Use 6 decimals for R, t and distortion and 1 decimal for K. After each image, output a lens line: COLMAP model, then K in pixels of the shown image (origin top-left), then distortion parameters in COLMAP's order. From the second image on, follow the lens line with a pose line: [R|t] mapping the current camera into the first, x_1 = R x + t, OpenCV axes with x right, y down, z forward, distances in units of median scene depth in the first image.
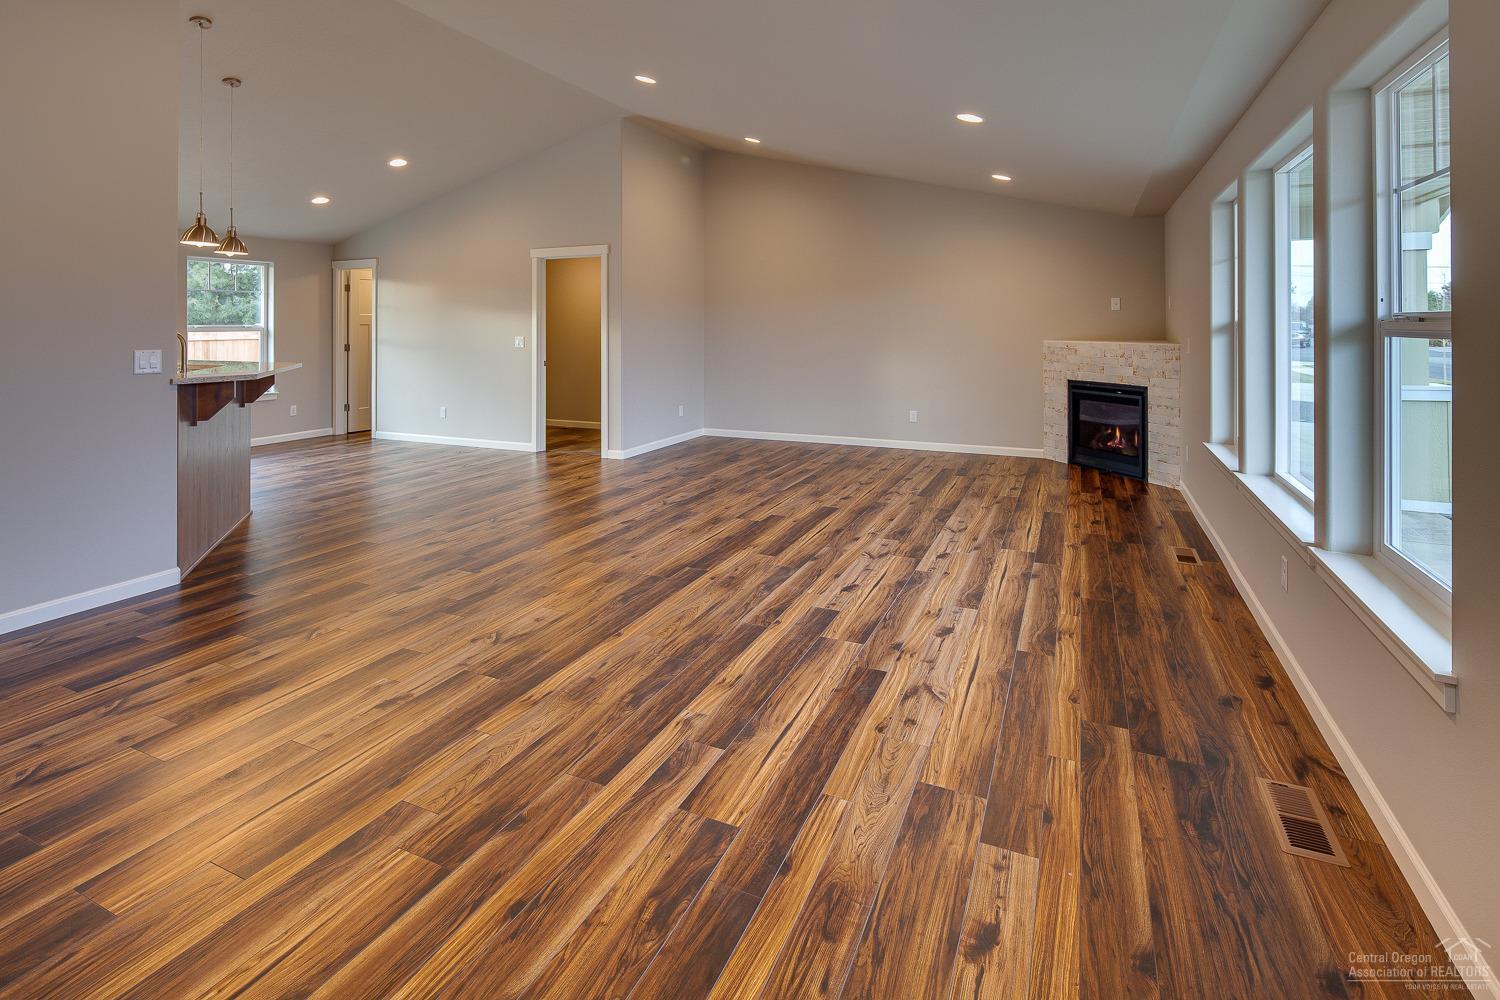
lens RADIAL K [[725.0, 0, 742.6], [0, 725.0, 376.5], [0, 0, 1]] dist [-0.001085, -0.002638]
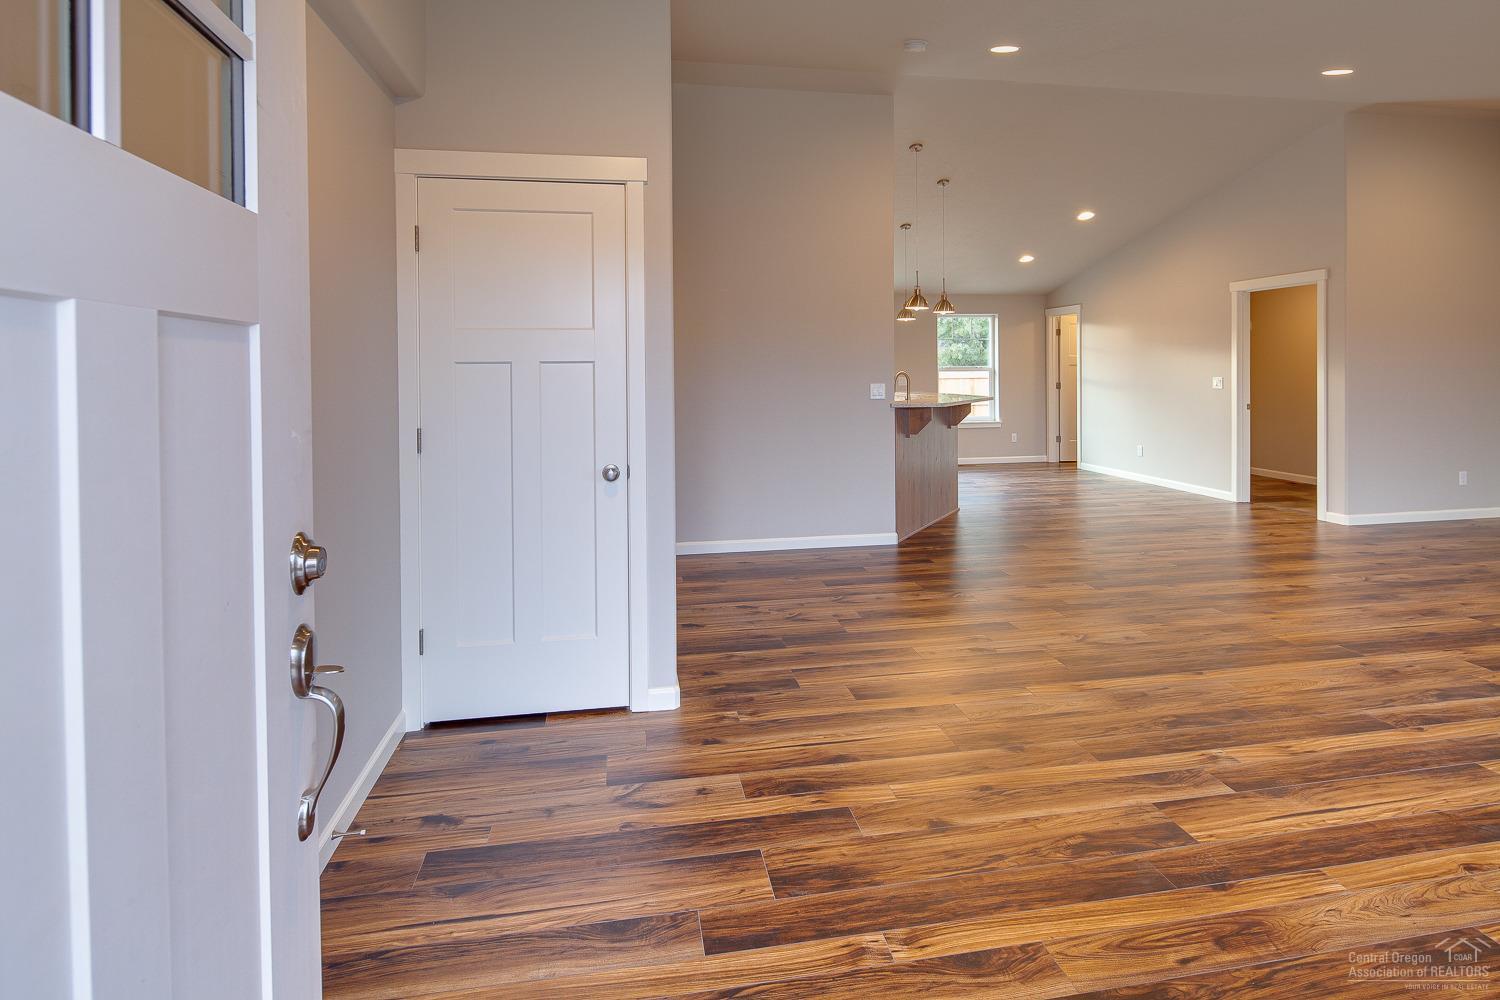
lens RADIAL K [[725.0, 0, 742.6], [0, 725.0, 376.5], [0, 0, 1]] dist [-0.001085, -0.002638]
pose [[0.561678, 0.008139, -0.827316, 0.398993], [-0.052958, 0.998255, -0.026134, 0.007147], [0.825659, 0.058492, 0.561129, -0.146017]]
